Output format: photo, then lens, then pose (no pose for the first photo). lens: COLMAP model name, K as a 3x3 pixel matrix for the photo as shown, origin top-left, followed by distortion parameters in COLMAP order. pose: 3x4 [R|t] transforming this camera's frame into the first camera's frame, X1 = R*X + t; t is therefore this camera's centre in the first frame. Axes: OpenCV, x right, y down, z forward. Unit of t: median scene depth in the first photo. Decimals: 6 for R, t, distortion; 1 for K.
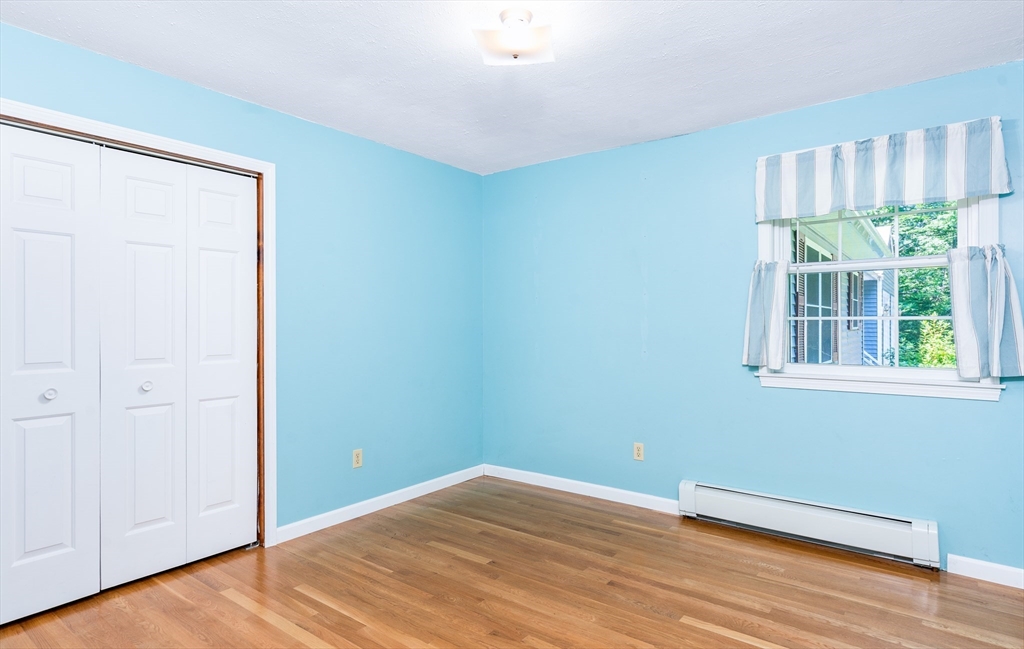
lens RADIAL K [[562.0, 0, 508.8], [0, 562.0, 325.0], [0, 0, 1]] dist [0.001301, 0.000611]
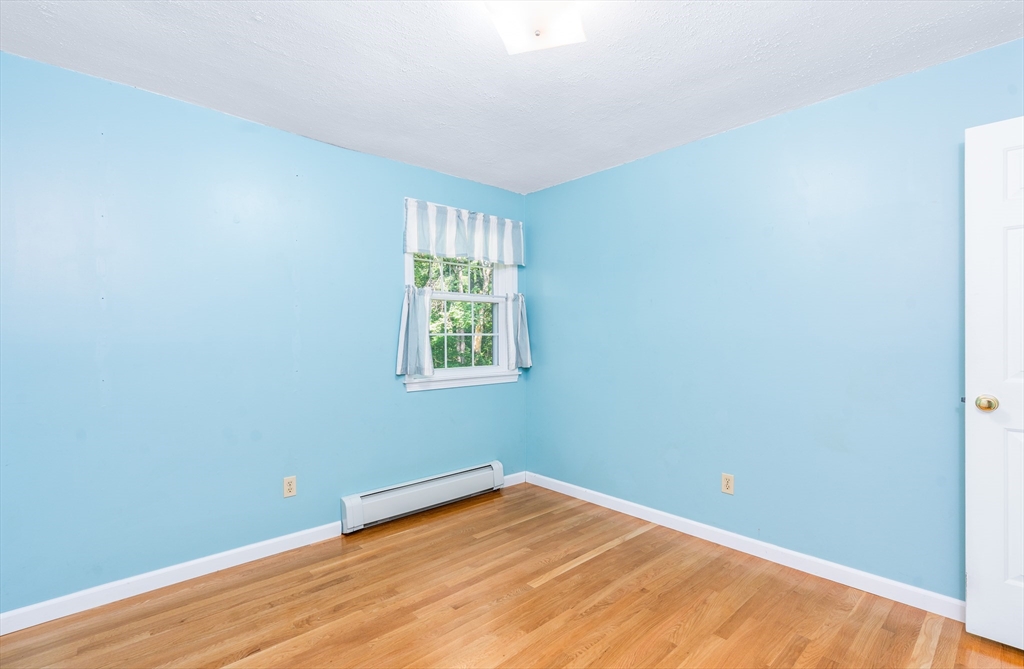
lens RADIAL K [[480.6, 0, 511.9], [0, 480.6, 325.0], [0, 0, 1]] dist [0.004020, 0.000418]
pose [[0.177491, 0.019415, 0.983931, -0.558416], [0.003179, 0.999789, -0.020301, -0.009645], [-0.984117, 0.006732, 0.177392, 0.664744]]
